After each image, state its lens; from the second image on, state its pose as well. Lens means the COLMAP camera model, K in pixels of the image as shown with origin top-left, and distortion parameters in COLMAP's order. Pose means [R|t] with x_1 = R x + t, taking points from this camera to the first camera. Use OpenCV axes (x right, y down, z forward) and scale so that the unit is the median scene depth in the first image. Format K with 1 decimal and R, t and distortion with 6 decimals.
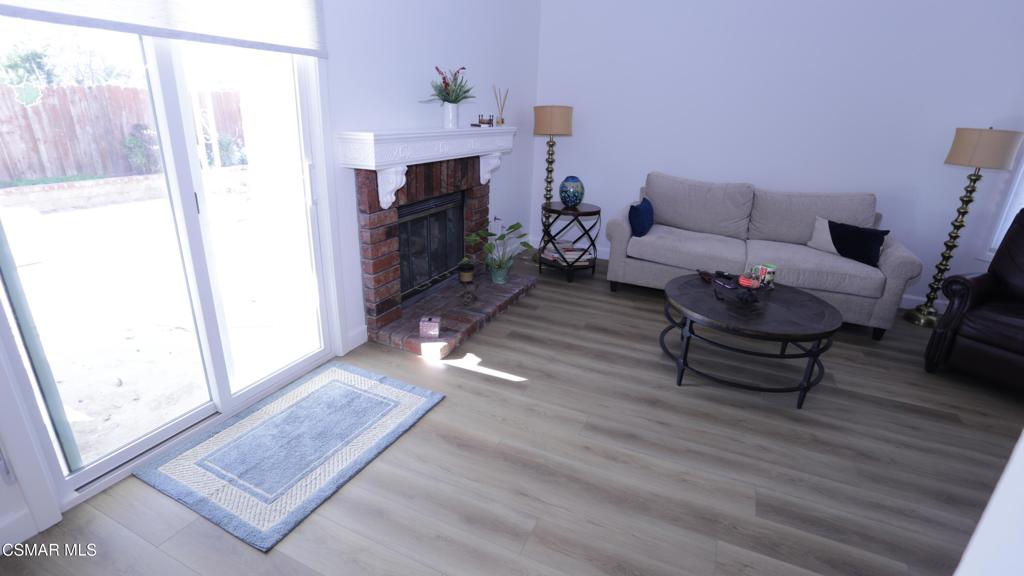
lens RADIAL K [[487.1, 0, 512.0], [0, 487.1, 288.0], [0, 0, 1]] dist [-0.065907, 0.000068]
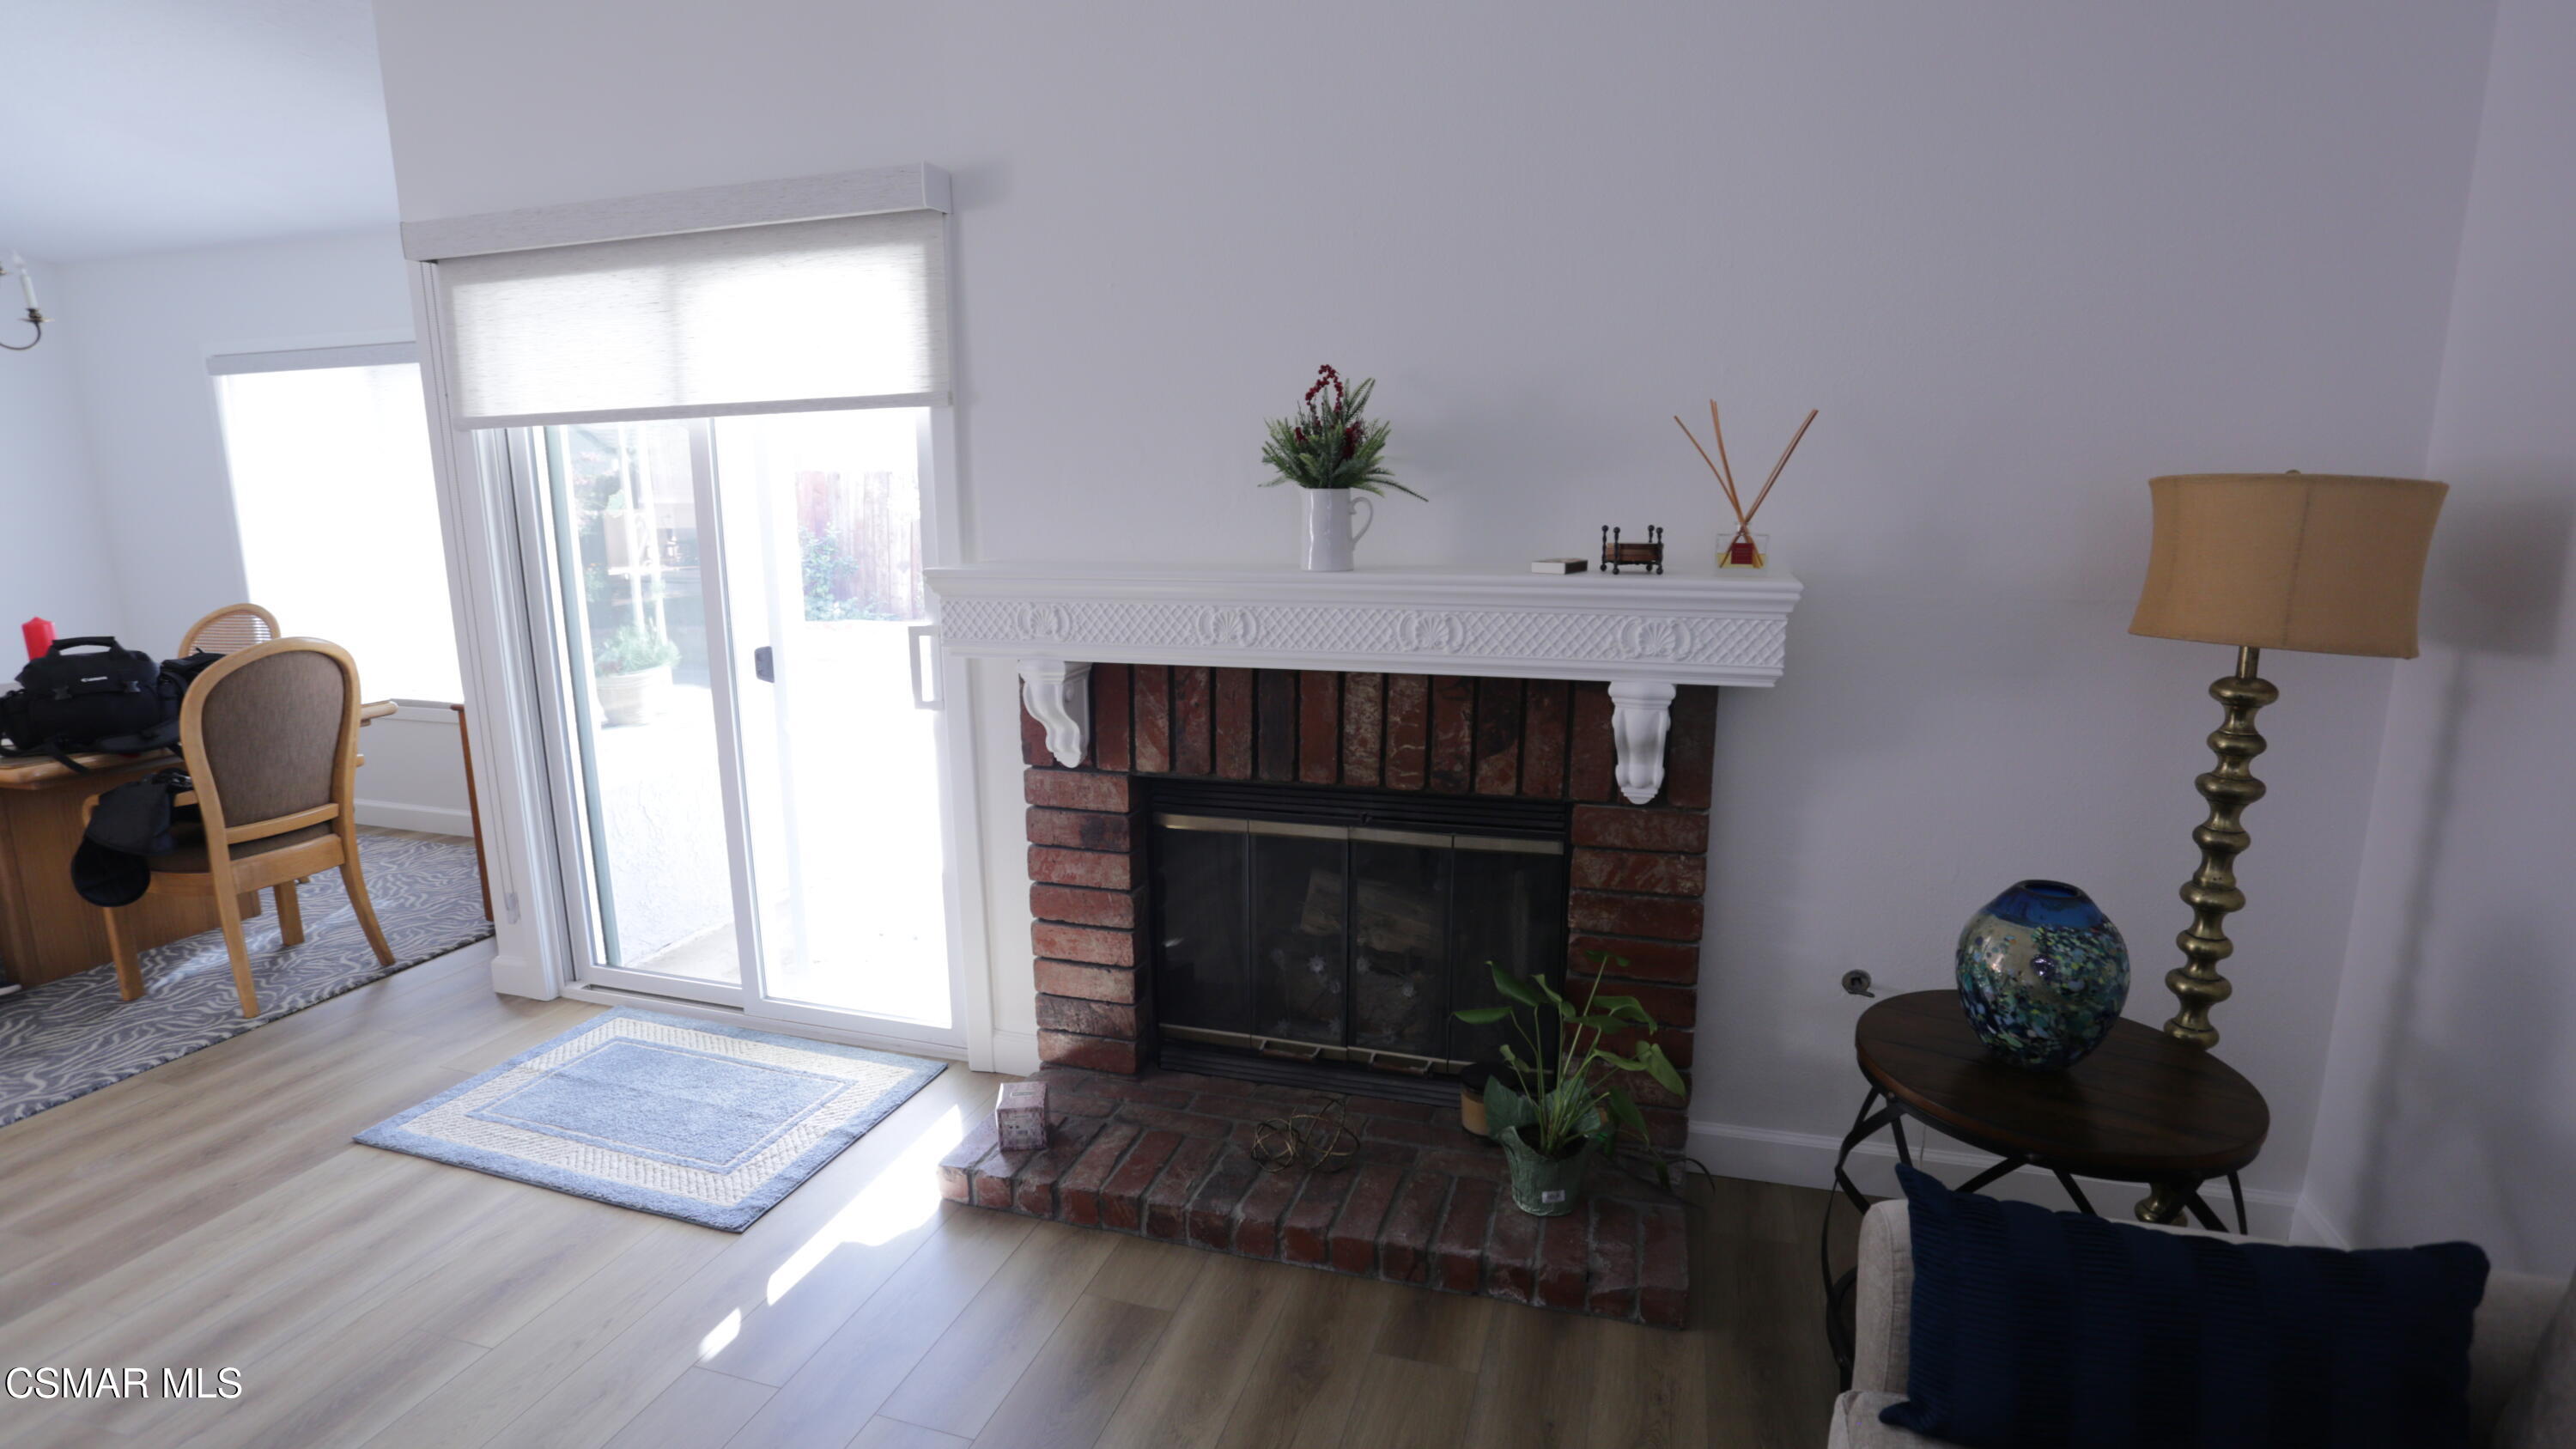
lens RADIAL K [[1235.4, 0, 1288.0], [0, 1235.4, 724.5], [0, 0, 1]] dist [-0.080959, 0.035332]
pose [[0.137850, 0.169573, -0.975829, 0.609912], [-0.319589, 0.940152, 0.118227, -0.319373], [0.937476, 0.295567, 0.183793, 0.854367]]
